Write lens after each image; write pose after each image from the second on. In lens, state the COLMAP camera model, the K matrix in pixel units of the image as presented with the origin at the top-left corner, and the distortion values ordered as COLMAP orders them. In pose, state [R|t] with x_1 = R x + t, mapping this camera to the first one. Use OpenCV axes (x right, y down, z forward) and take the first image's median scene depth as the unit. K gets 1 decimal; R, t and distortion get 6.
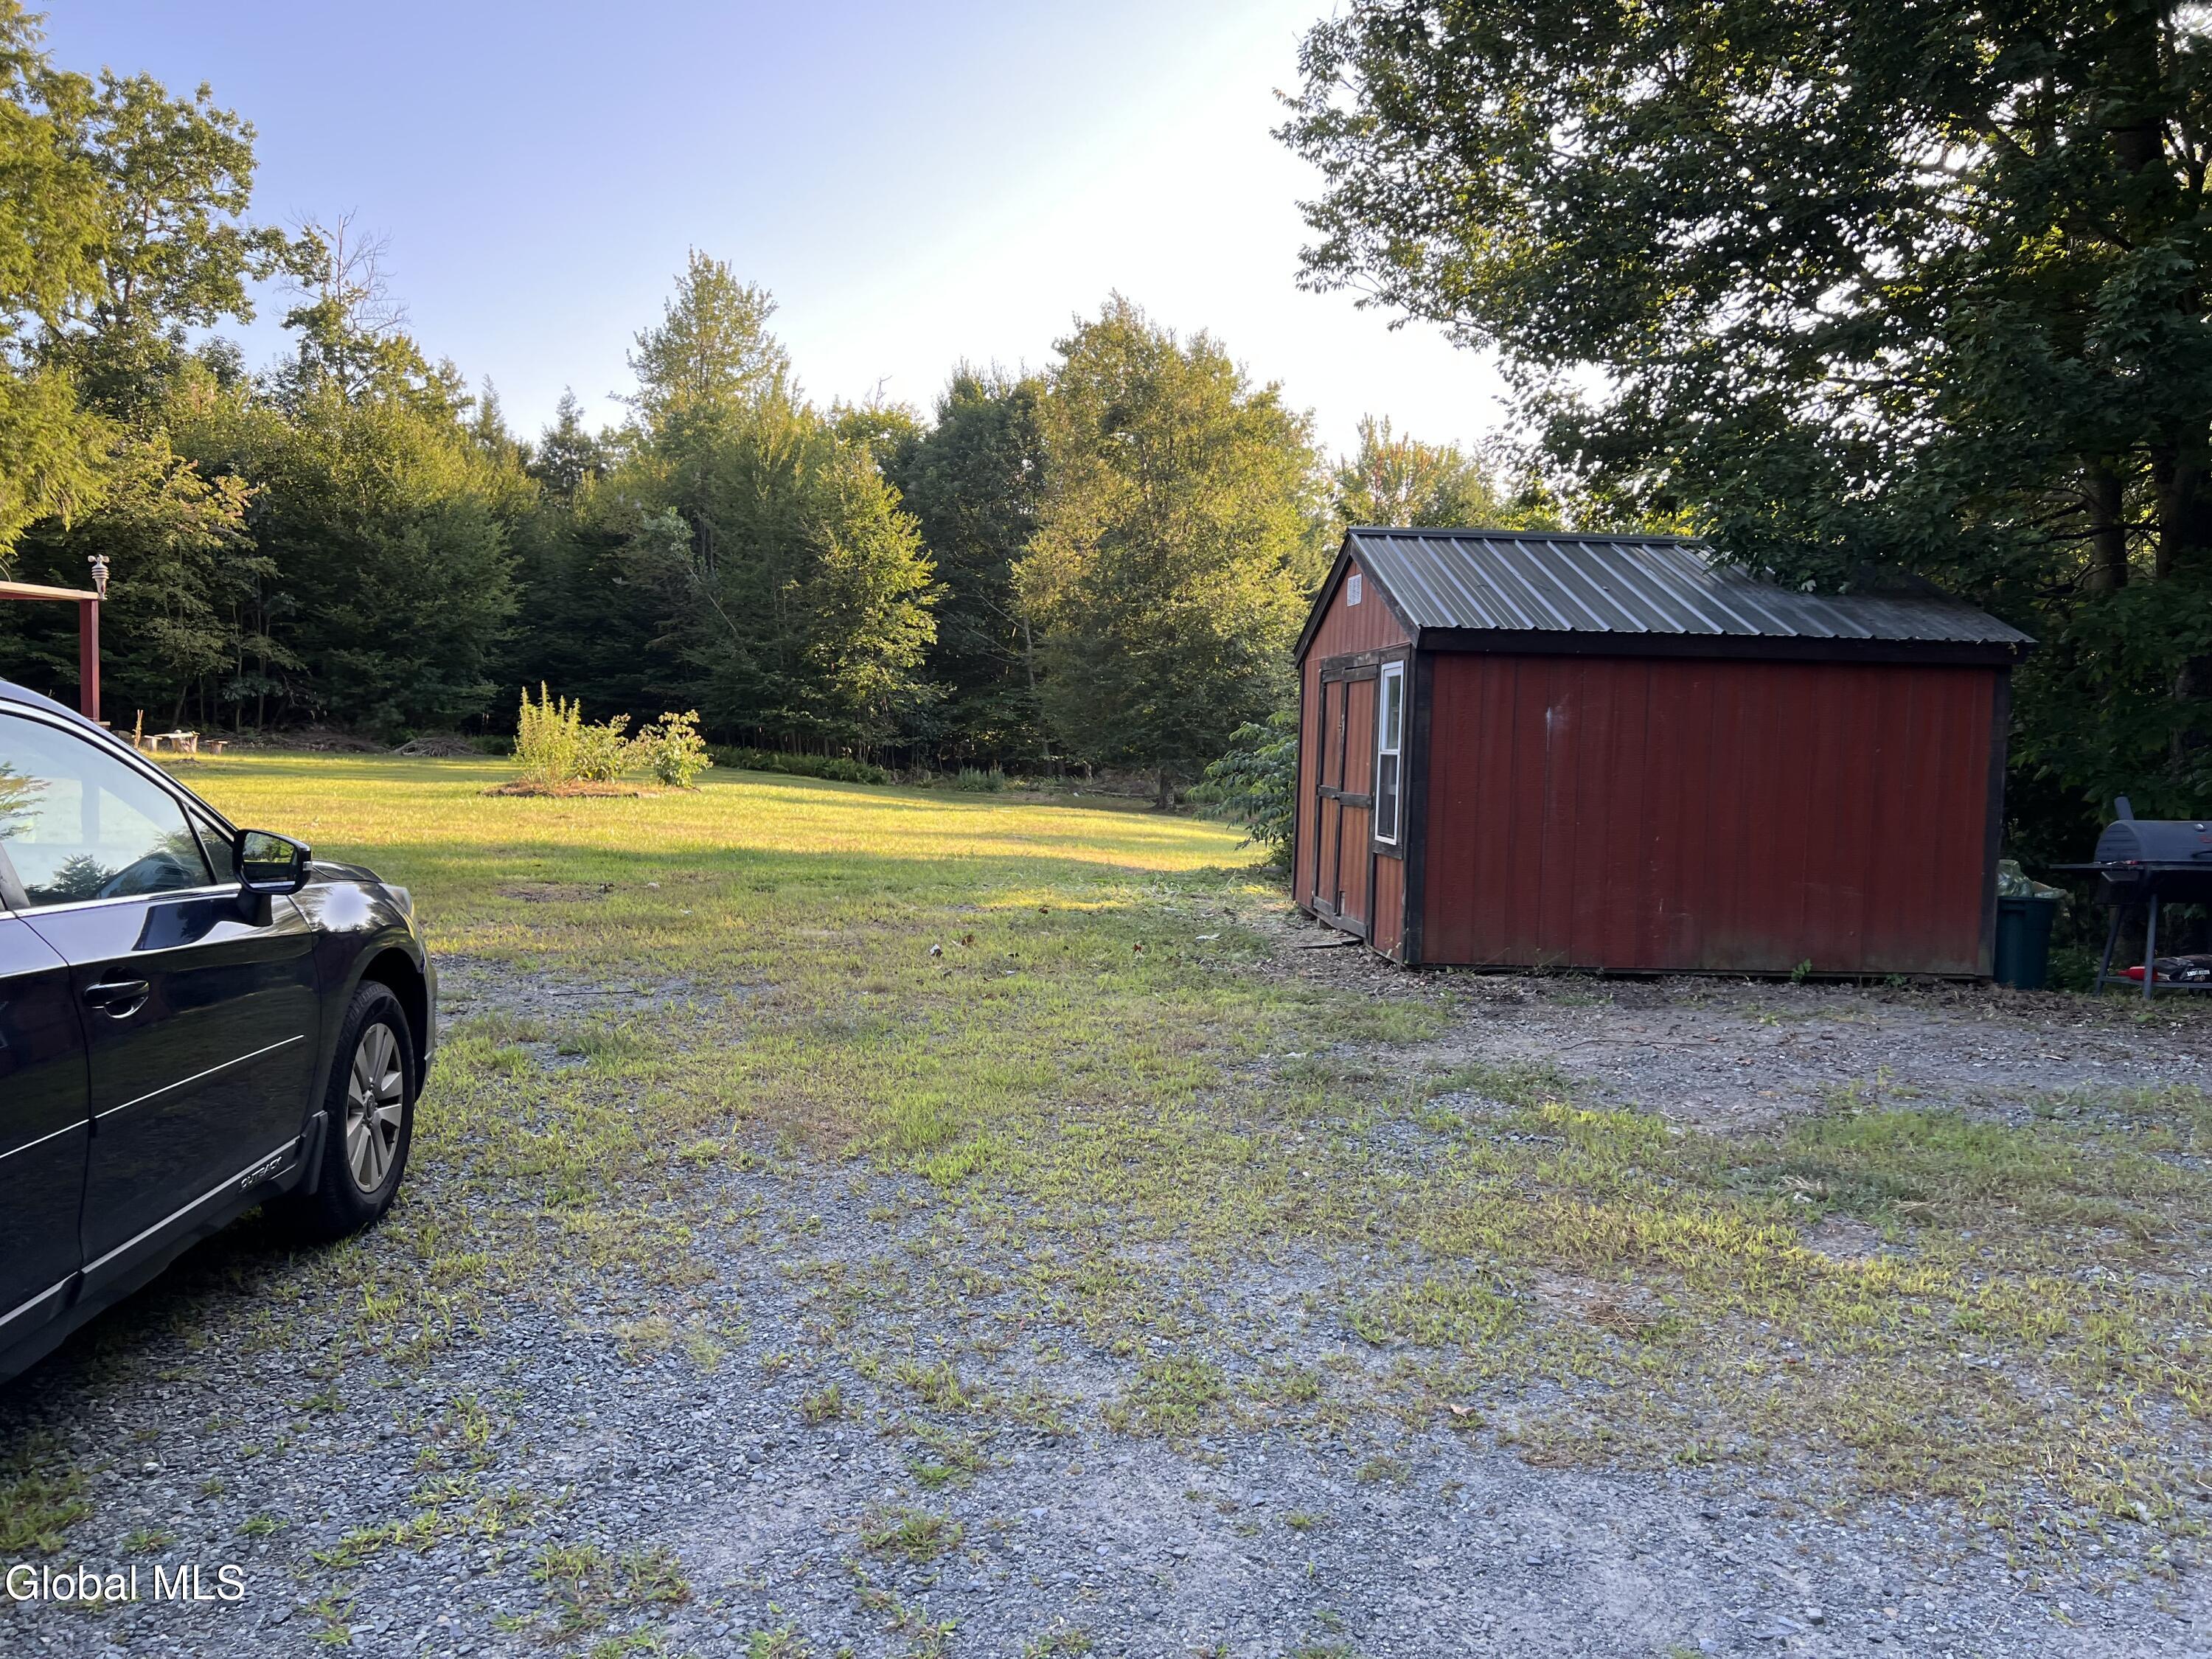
lens RADIAL K [[1654.2, 0, 1114.5], [0, 1654.2, 876.4], [0, 0, 1]] dist [0.065402, -0.076122]
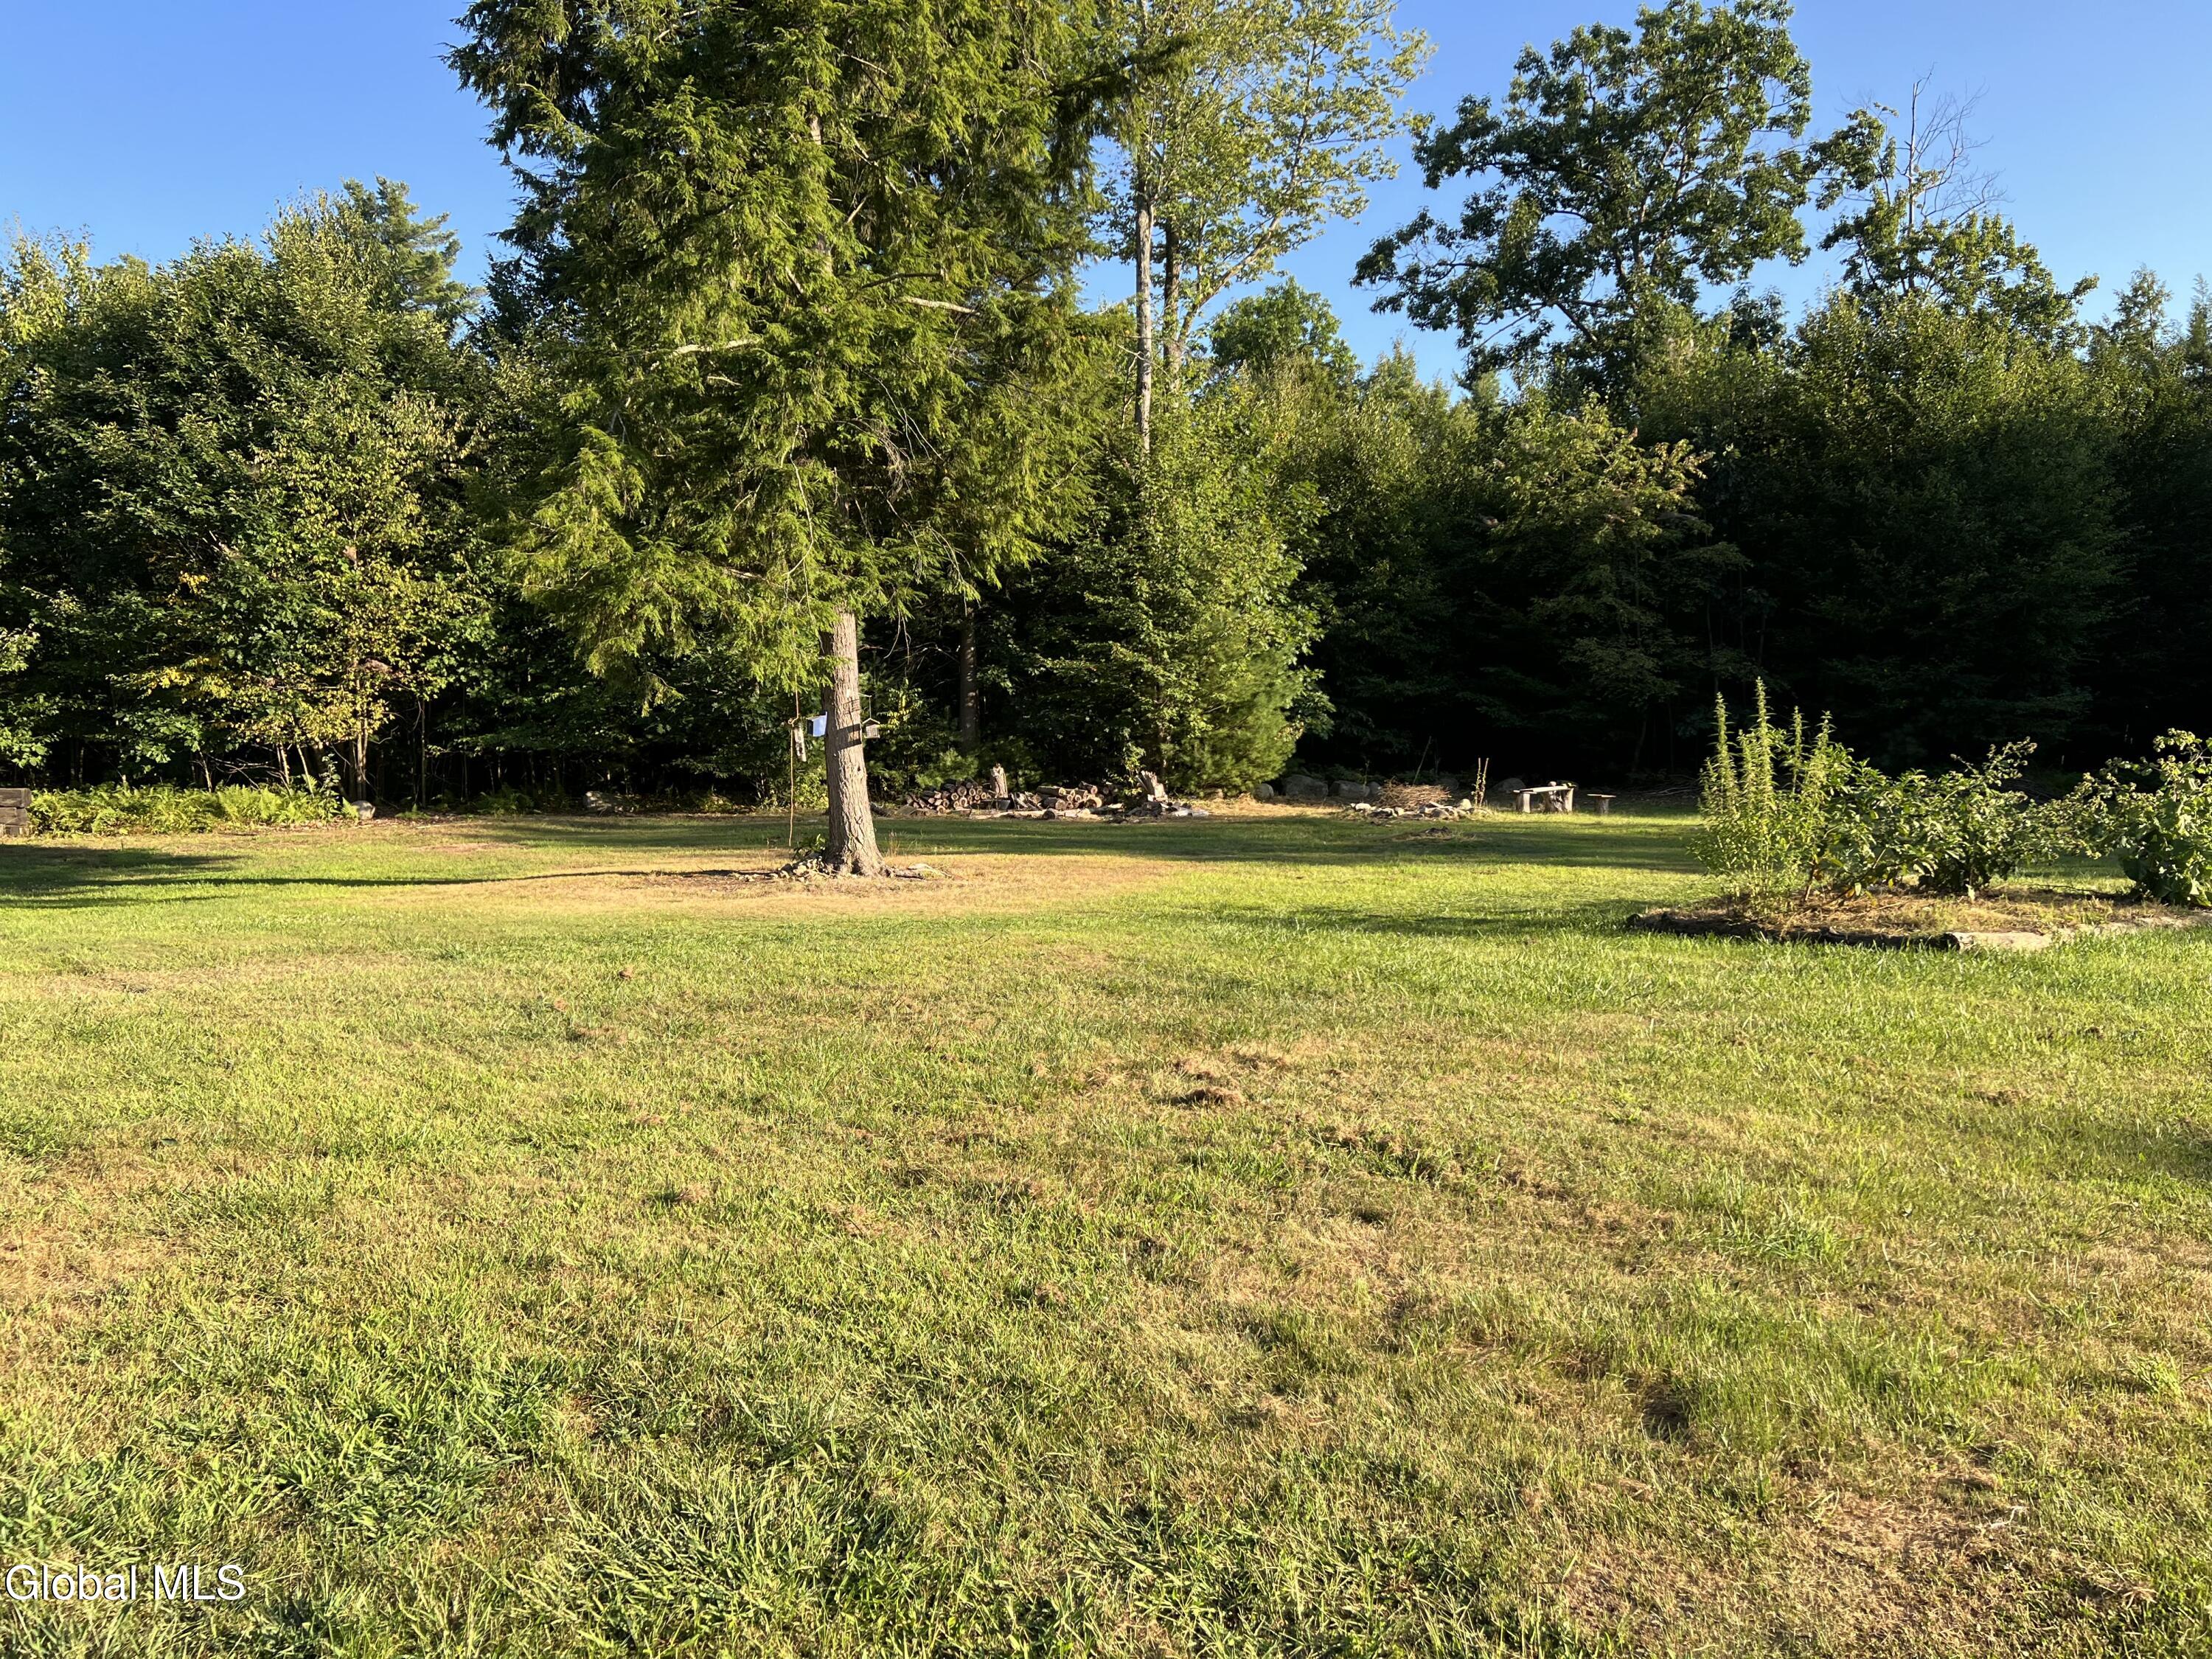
lens RADIAL K [[1654.2, 0, 1090.1], [0, 1654.2, 828.8], [0, 0, 1]] dist [0.065402, -0.076122]
pose [[0.543201, 0.003787, -0.839594, -0.031233], [-0.041854, 0.998869, -0.022573, -0.029721], [0.838559, 0.047402, 0.542745, 0.309447]]
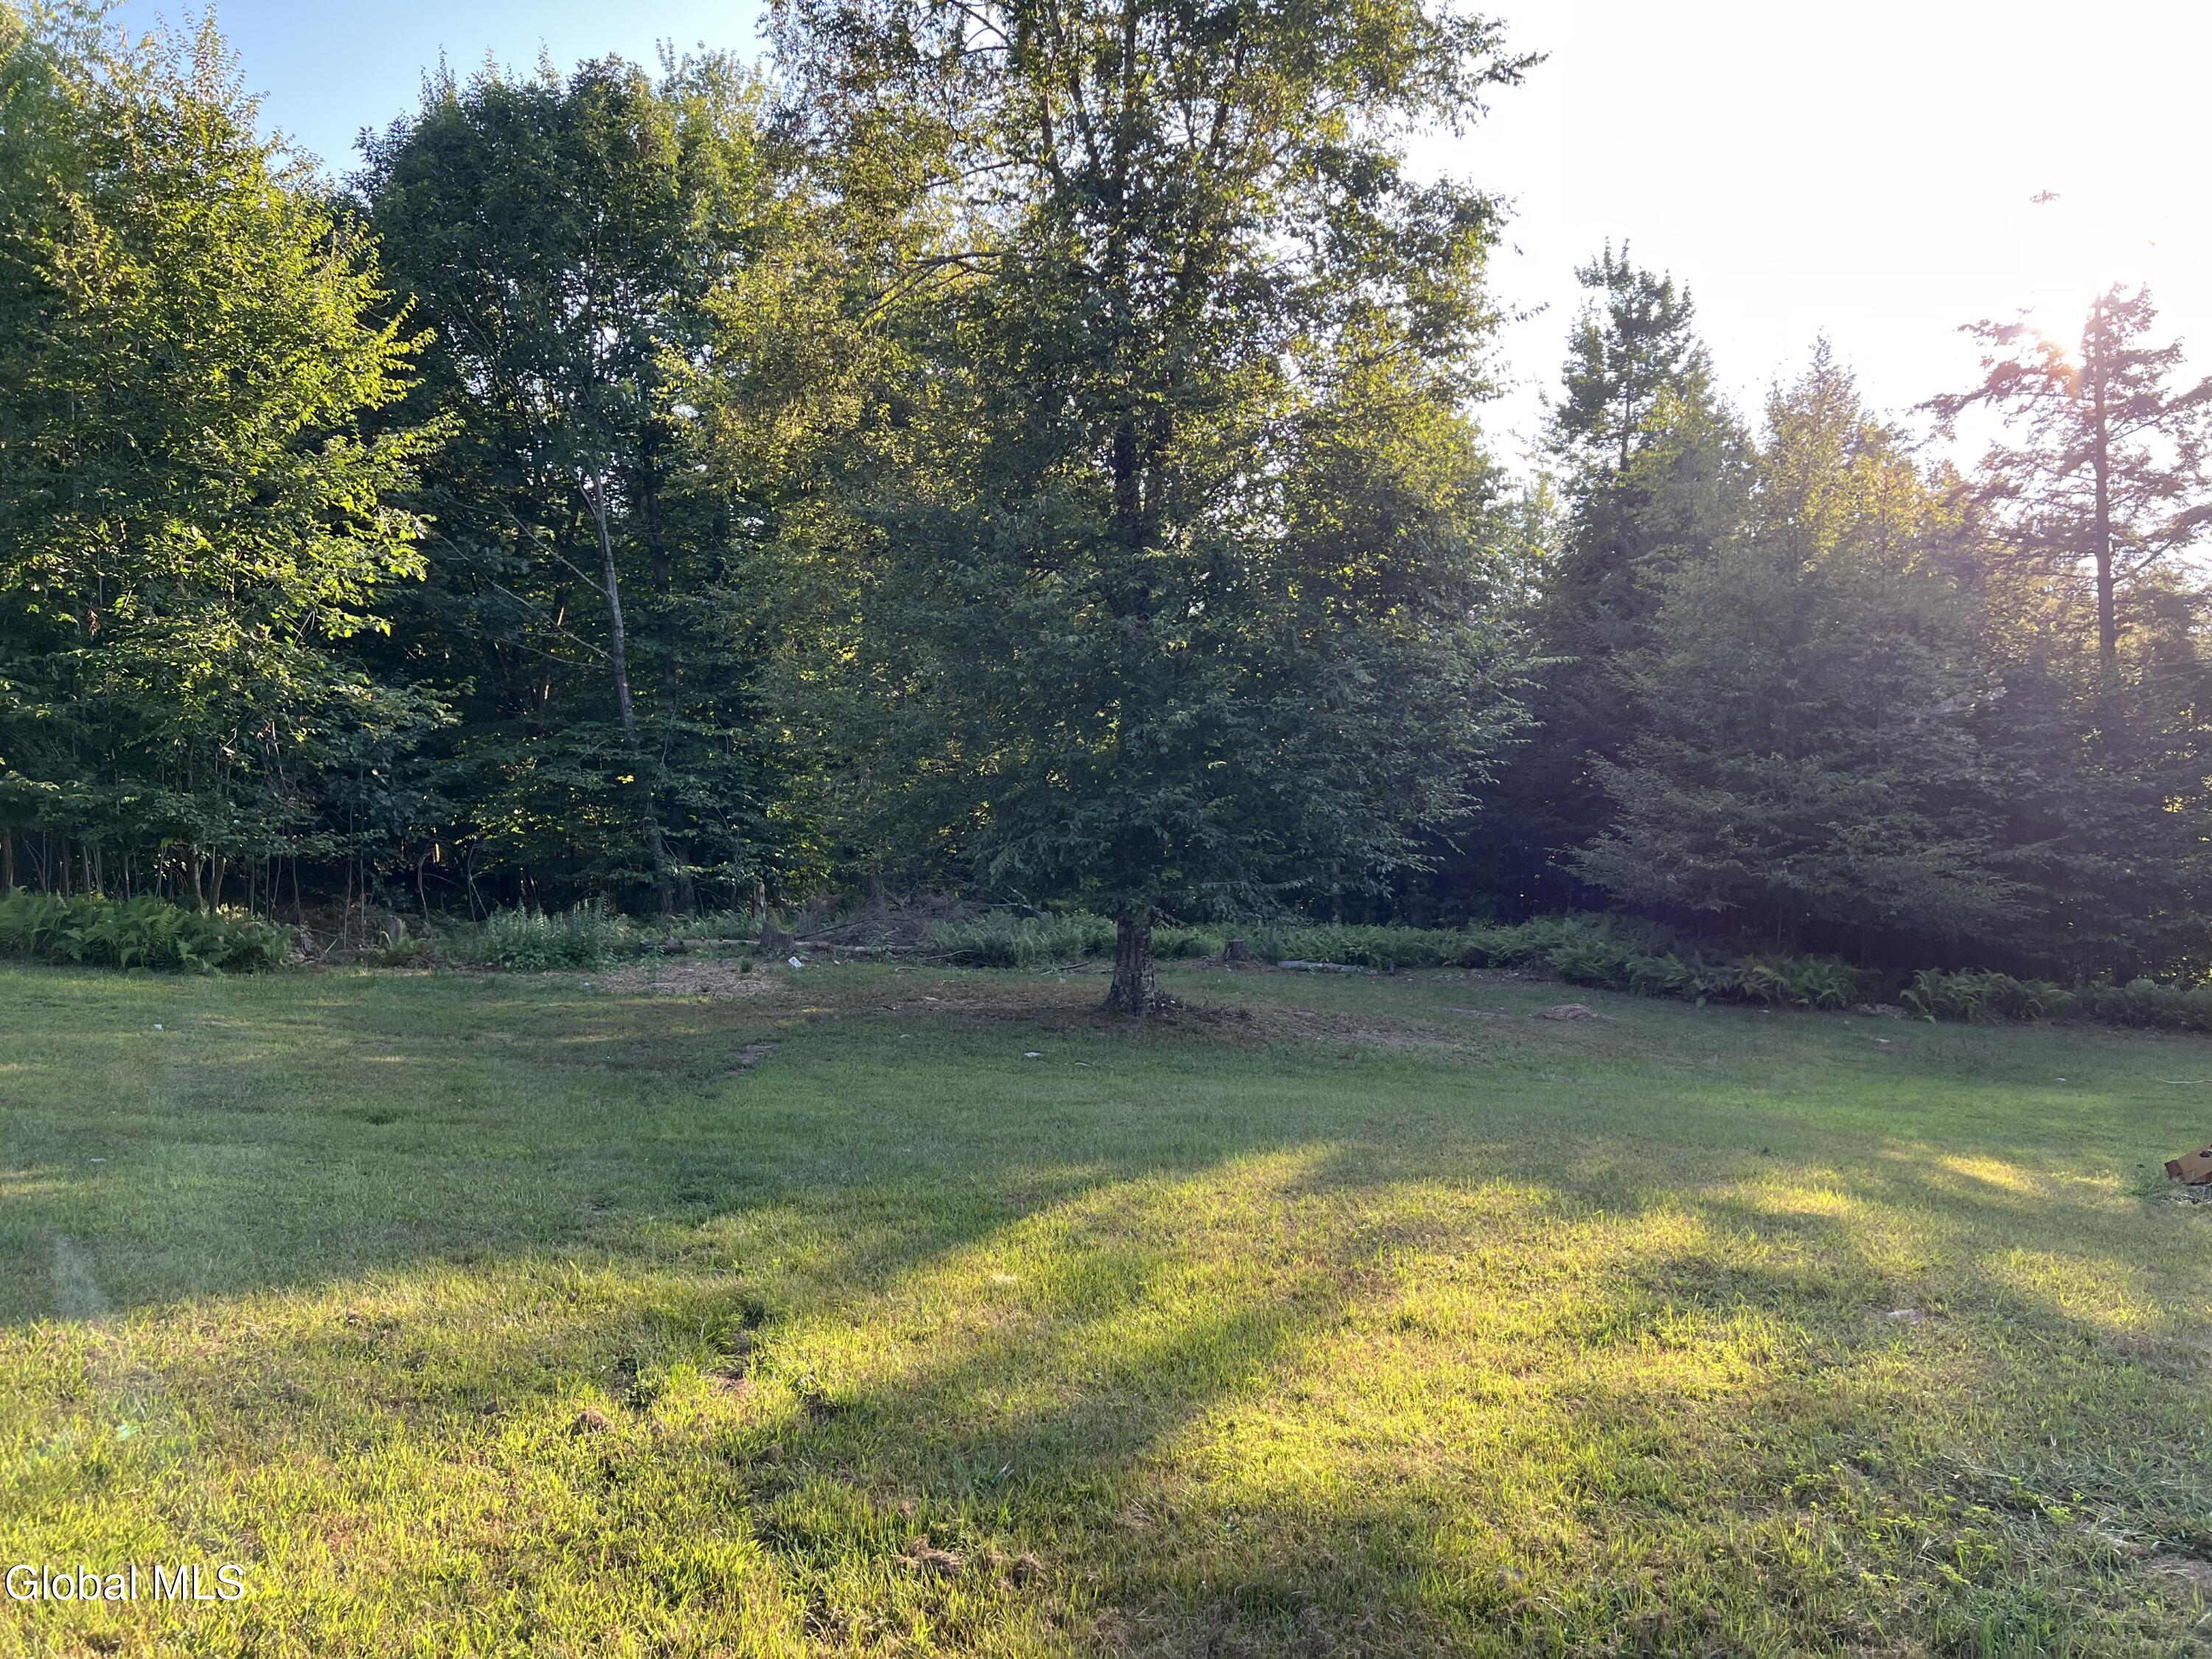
lens RADIAL K [[1654.2, 0, 1102.1], [0, 1654.2, 829.6], [0, 0, 1]] dist [0.065402, -0.076122]
pose [[0.946545, -0.017575, 0.322092, -0.087424], [0.044155, 0.996175, -0.075405, -0.050680], [-0.319535, 0.085596, 0.943701, 0.617452]]
